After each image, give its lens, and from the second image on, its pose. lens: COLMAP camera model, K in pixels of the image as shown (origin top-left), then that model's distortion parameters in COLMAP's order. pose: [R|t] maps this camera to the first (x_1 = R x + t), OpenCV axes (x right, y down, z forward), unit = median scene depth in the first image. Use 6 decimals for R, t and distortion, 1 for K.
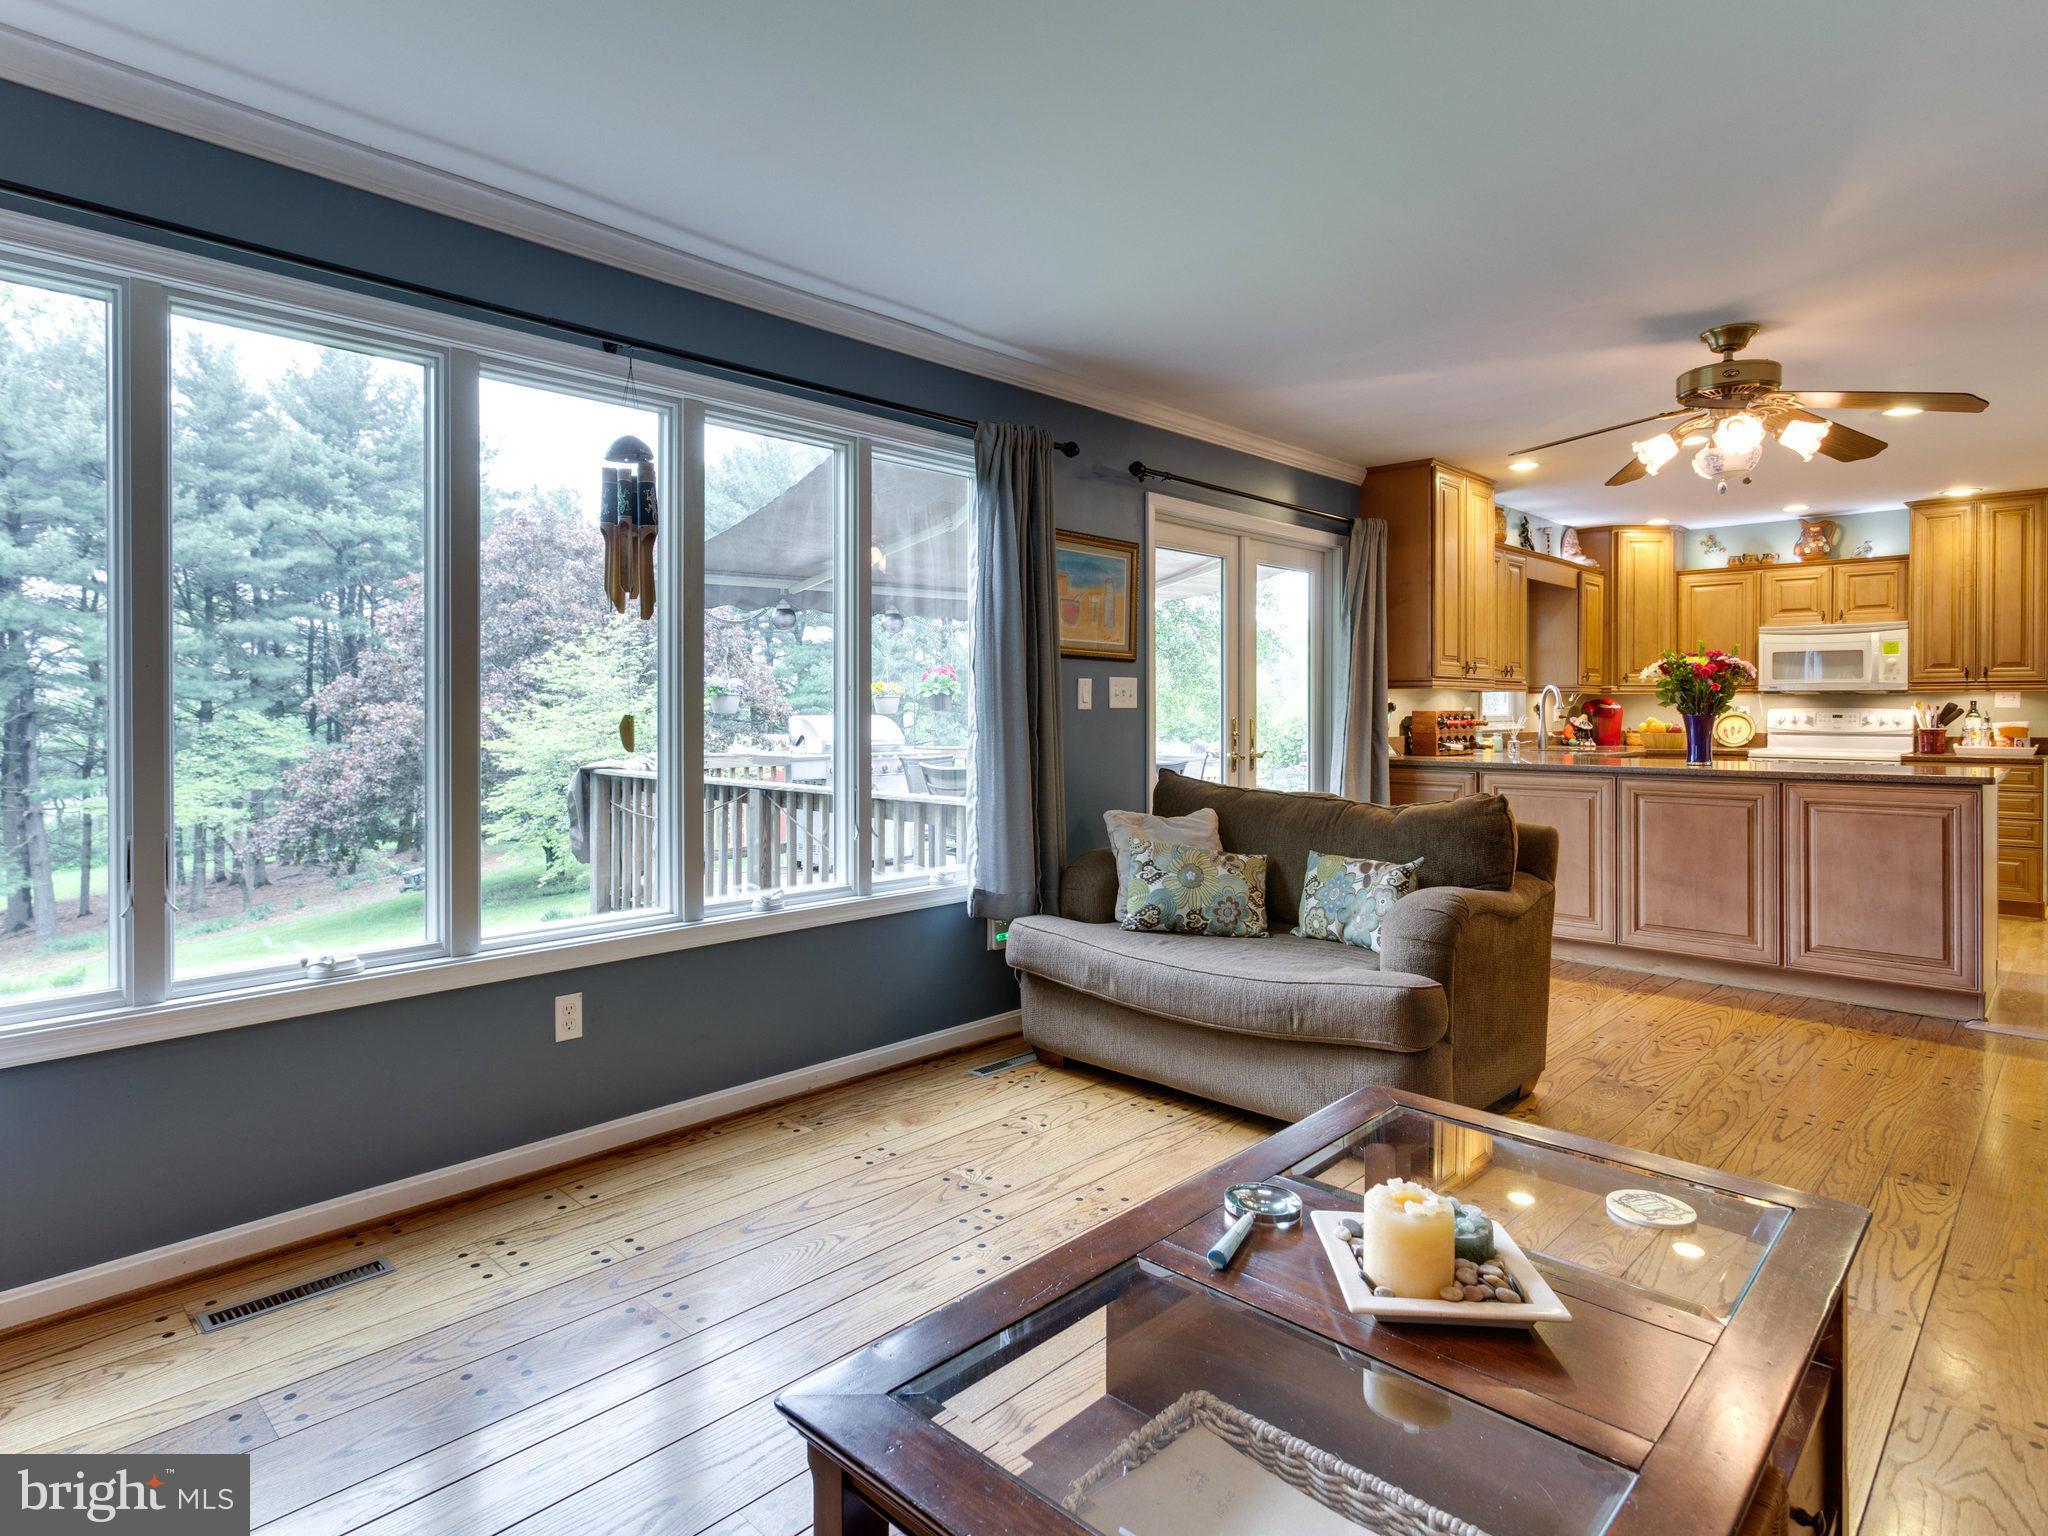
lens RADIAL K [[1127.6, 0, 977.3], [0, 1127.6, 700.3], [0, 0, 1]] dist [0.002481, -0.000164]
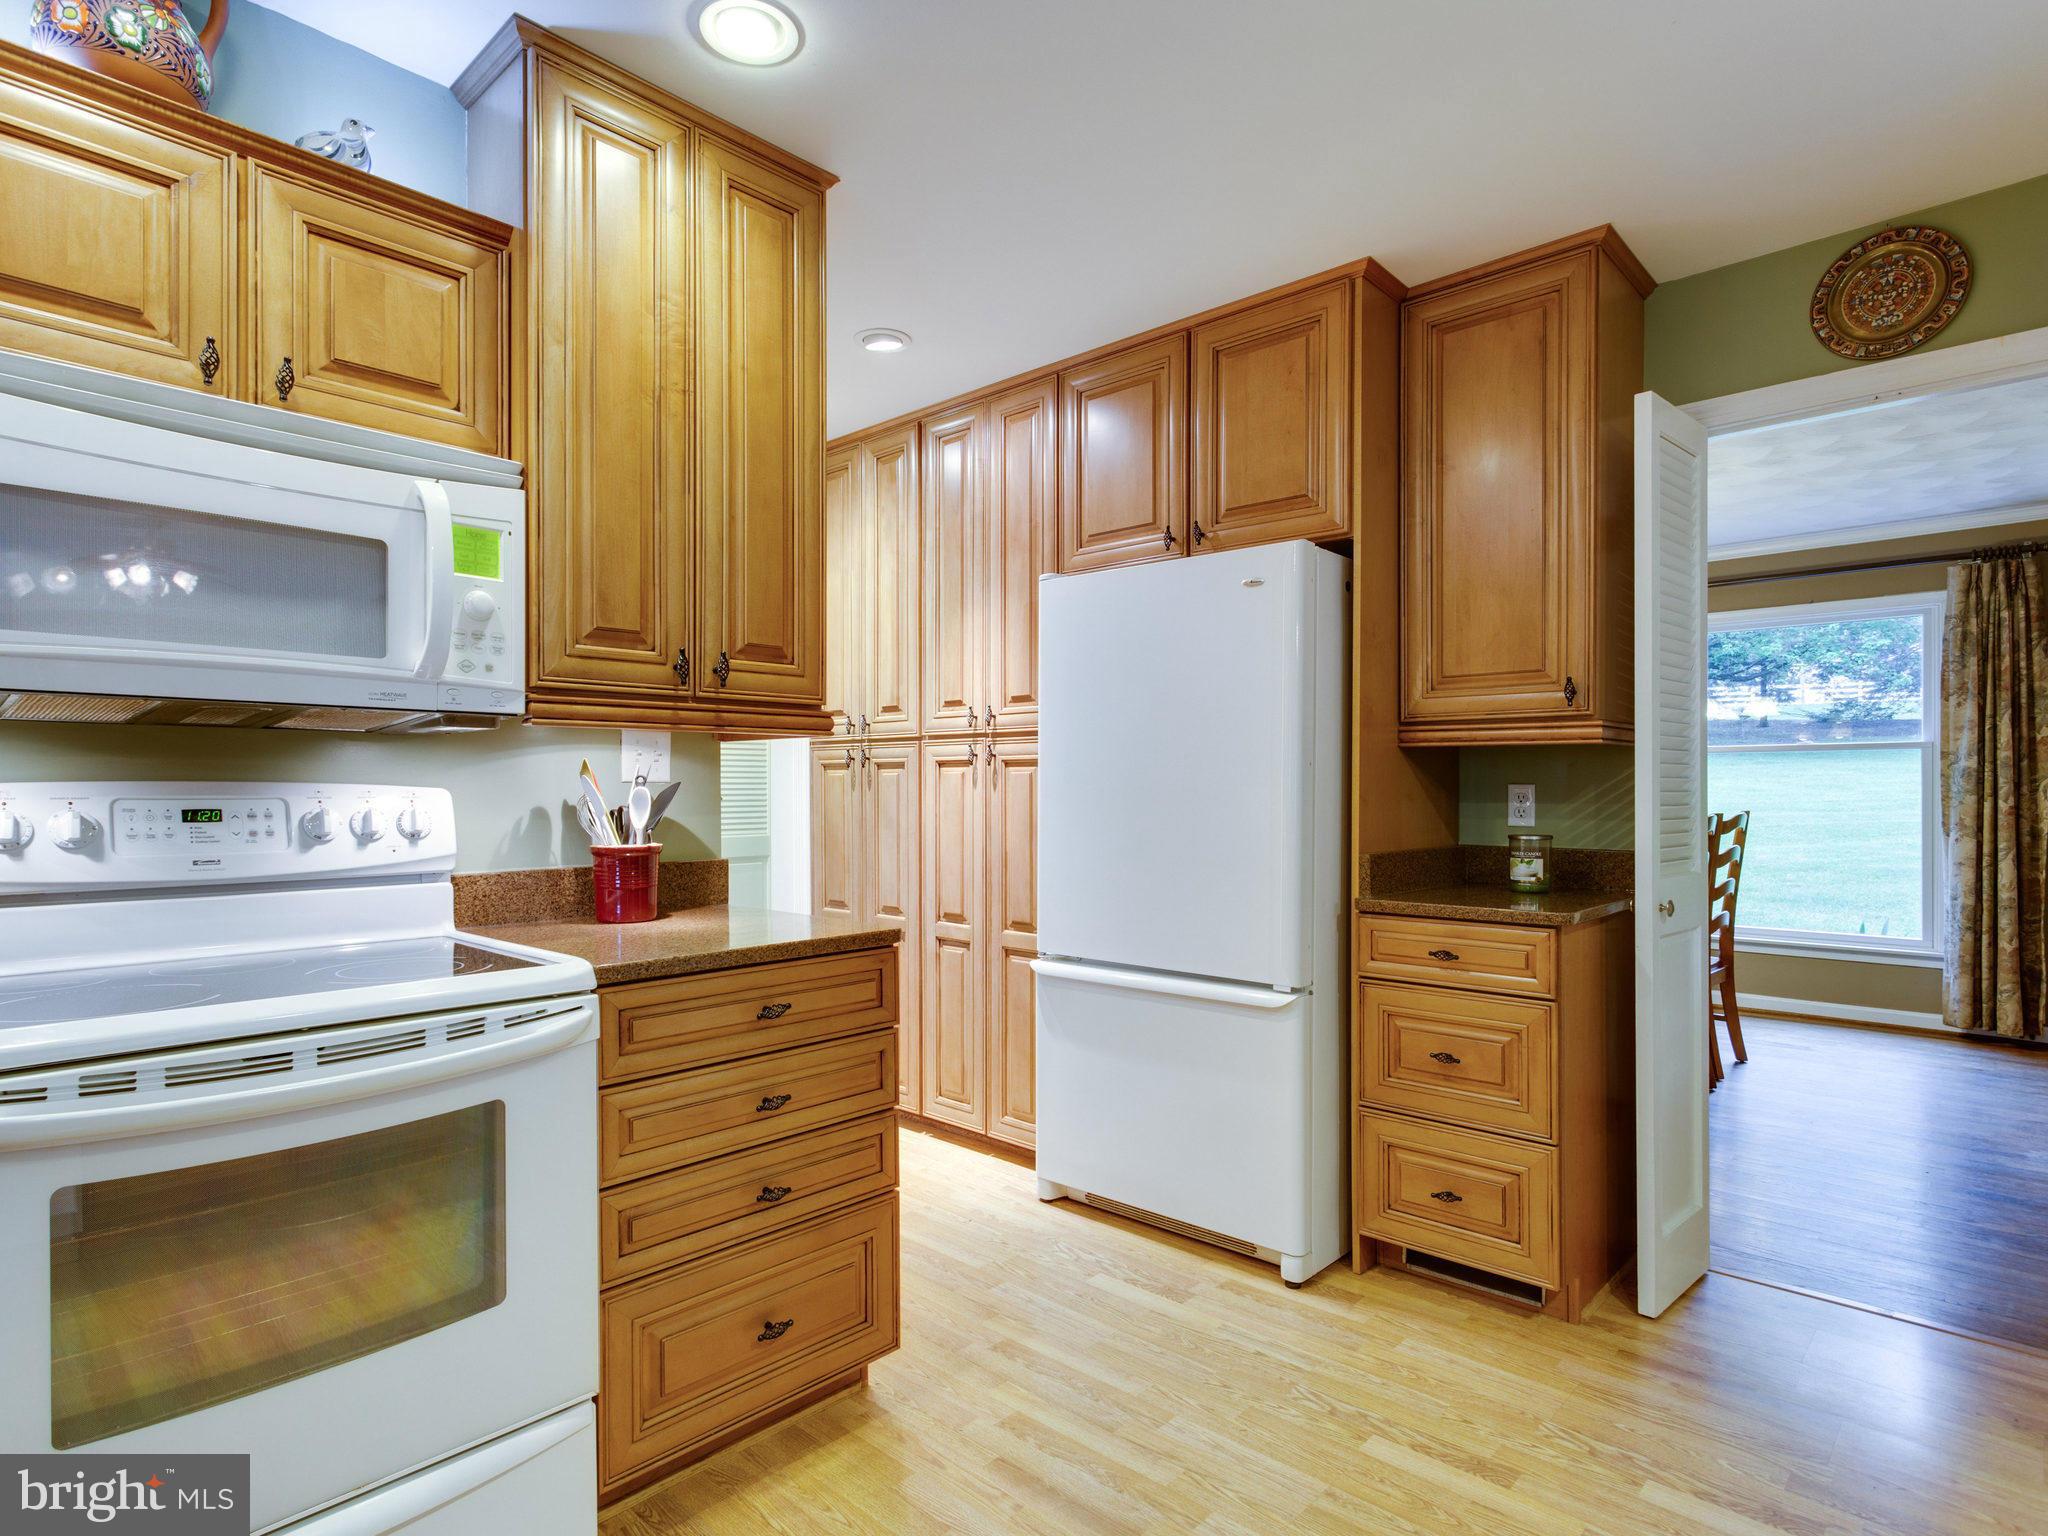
lens RADIAL K [[1109.1, 0, 1015.0], [0, 1109.1, 799.7], [0, 0, 1]] dist [0.006090, 0.001562]
pose [[-0.032922, -0.009615, 0.999412, 0.545070], [-0.003222, 0.999950, 0.009514, 0.008398], [-0.999453, -0.002907, -0.032951, 0.880803]]
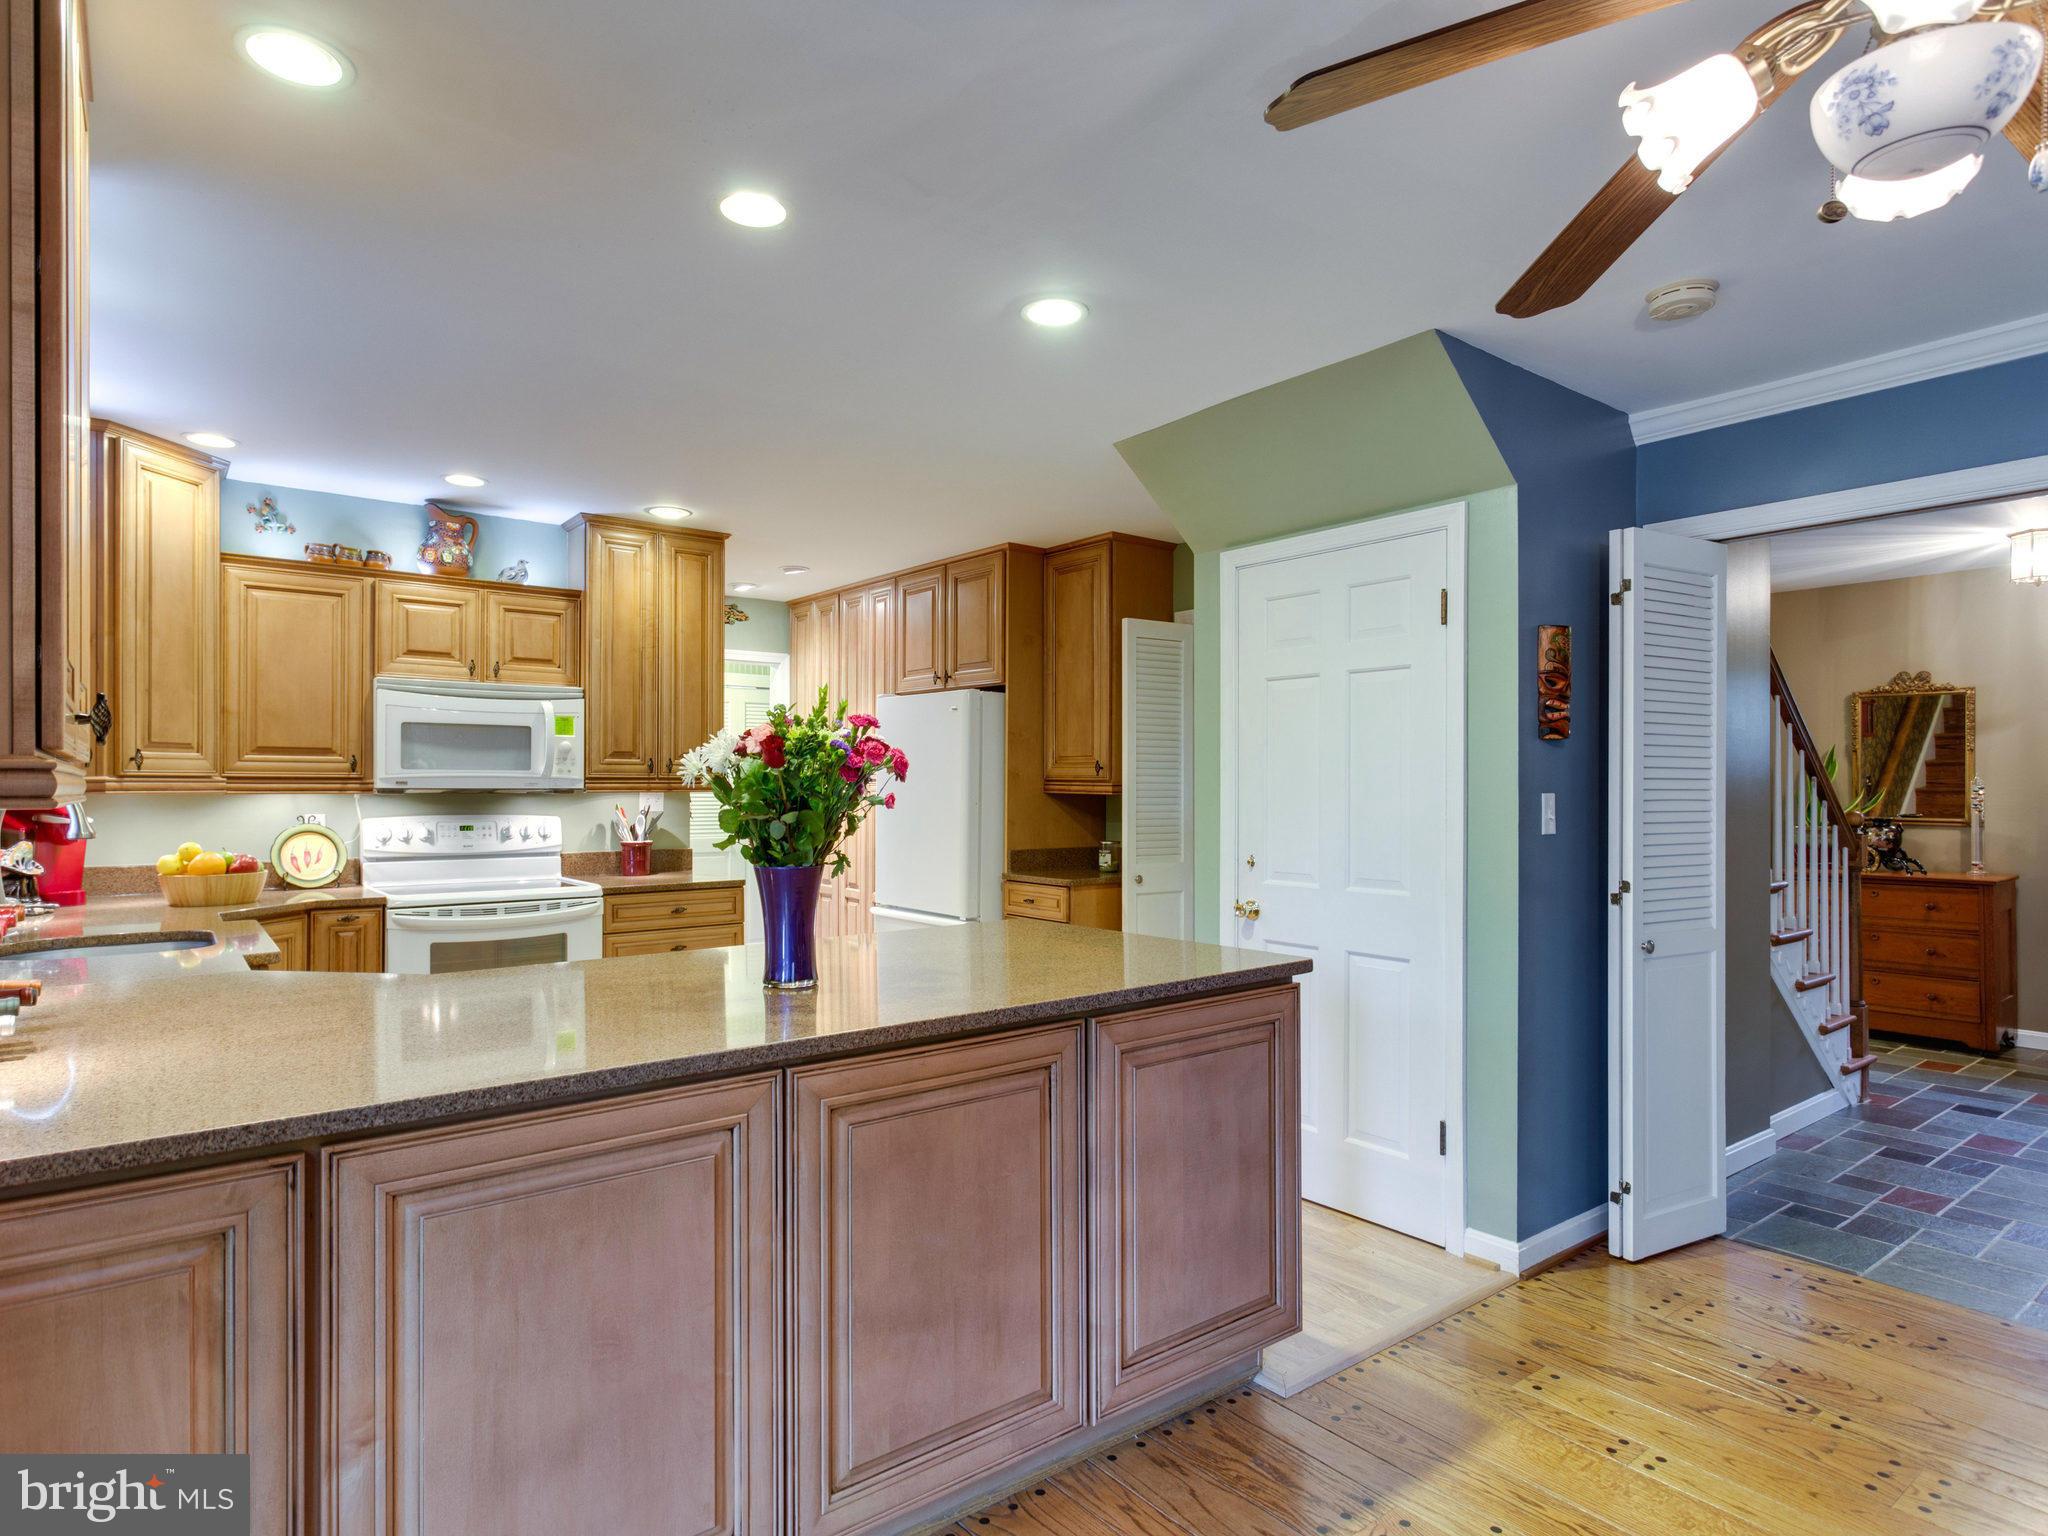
lens RADIAL K [[1133.1, 0, 997.9], [0, 1133.1, 796.2], [0, 0, 1]] dist [0.014907, 0.001218]
pose [[0.133570, -0.008612, 0.991002, 0.175156], [-0.006237, 0.999935, 0.009530, -0.012638], [-0.991020, -0.007454, 0.133507, 0.653204]]
